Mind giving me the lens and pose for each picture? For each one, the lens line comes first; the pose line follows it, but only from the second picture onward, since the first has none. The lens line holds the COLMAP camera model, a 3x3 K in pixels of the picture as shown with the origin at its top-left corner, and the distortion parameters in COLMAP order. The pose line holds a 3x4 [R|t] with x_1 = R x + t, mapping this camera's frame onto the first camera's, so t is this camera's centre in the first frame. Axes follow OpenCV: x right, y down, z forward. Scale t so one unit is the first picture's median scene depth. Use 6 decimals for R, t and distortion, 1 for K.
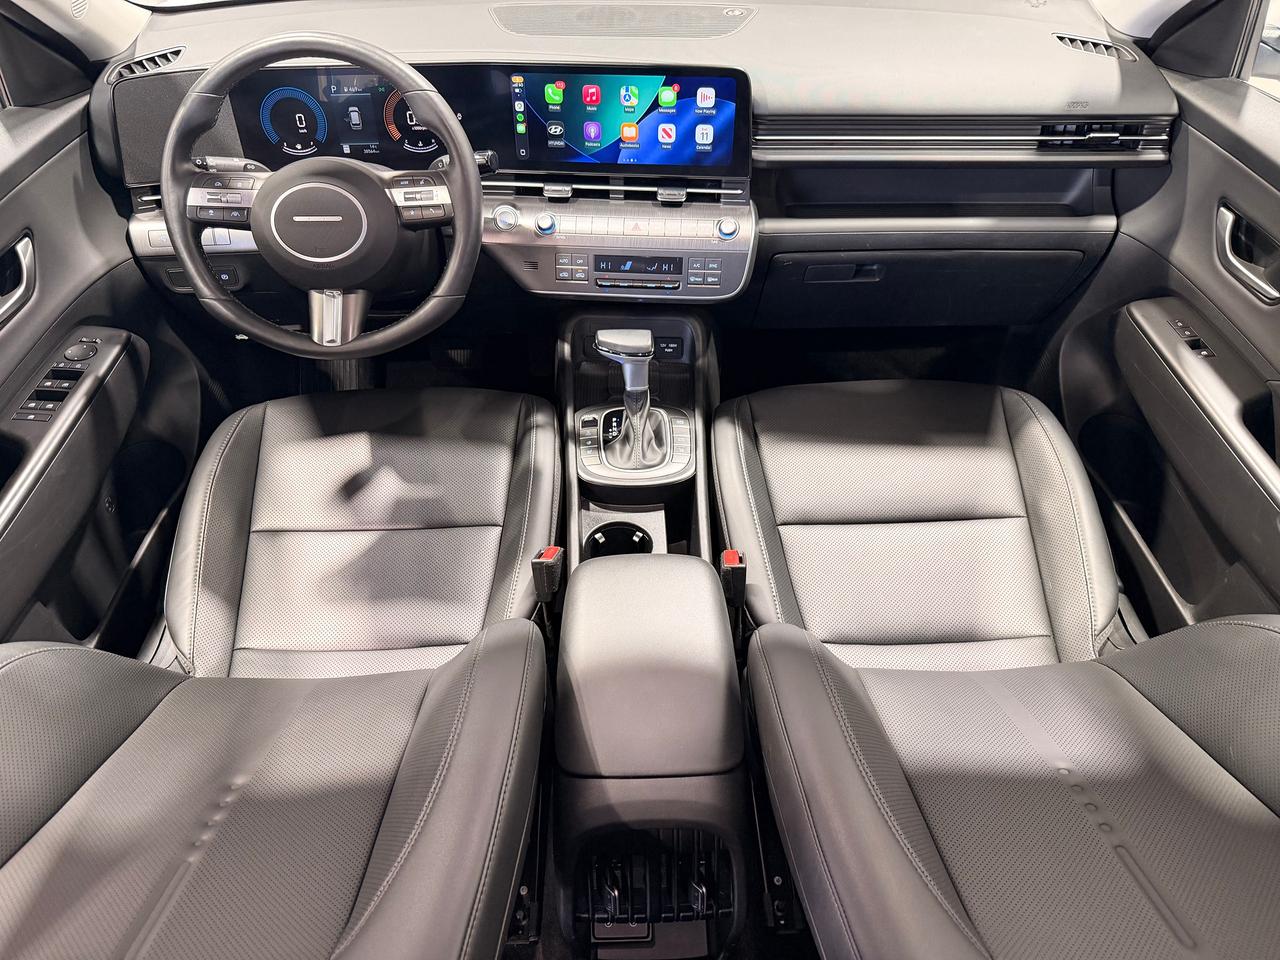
lens RADIAL K [[859.9, 0, 640.0], [0, 859.9, 480.0], [0, 0, 1]] dist [0.035015, -0.085494]
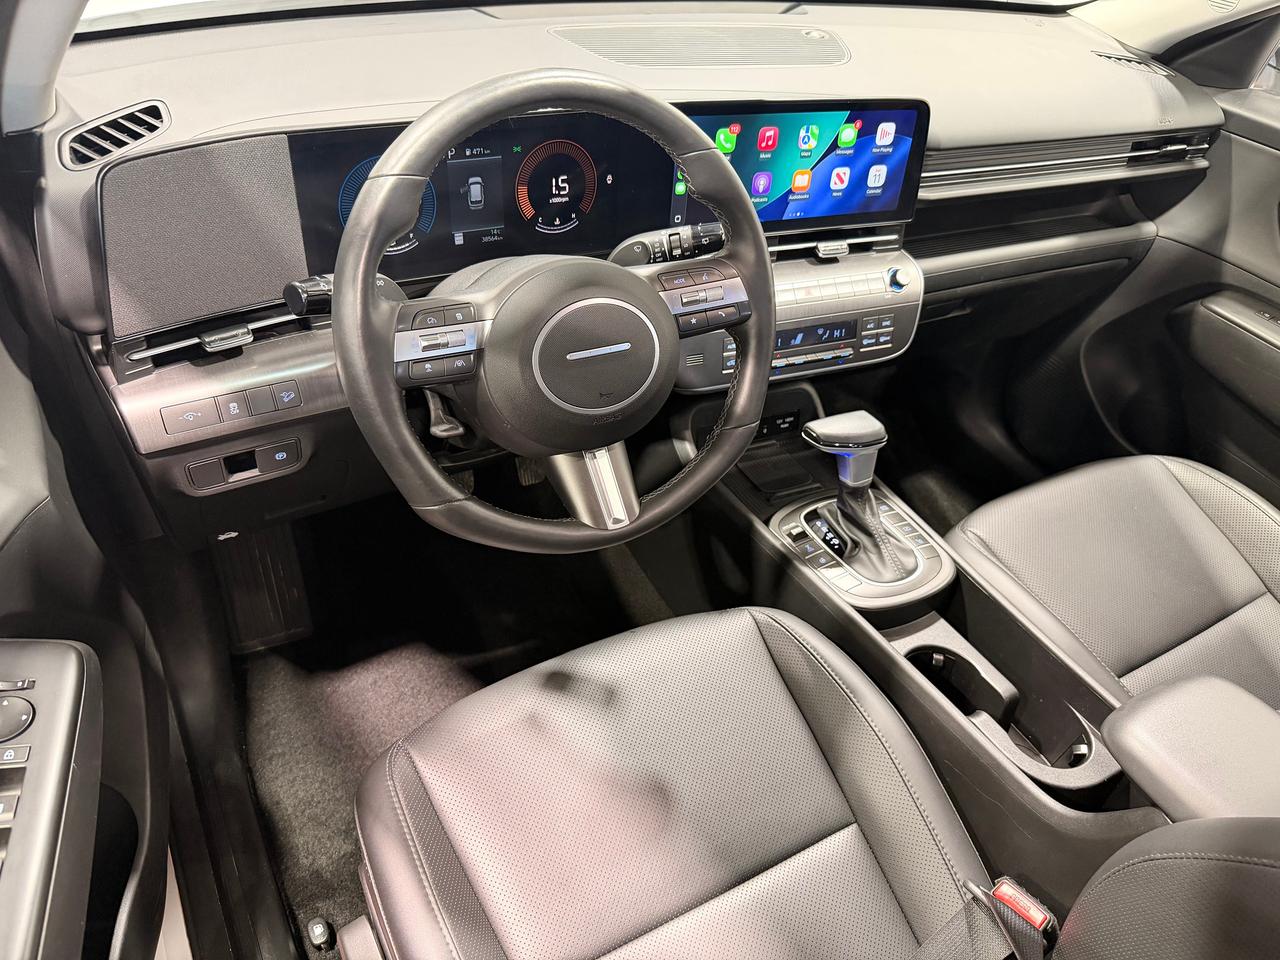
lens RADIAL K [[859.9, 0, 640.0], [0, 859.9, 480.0], [0, 0, 1]] dist [0.035015, -0.085494]
pose [[0.882127, -0.225421, 0.413567, -0.551282], [0.235260, 0.971536, 0.027748, -0.186284], [-0.408051, 0.072819, 0.910051, 0.338285]]
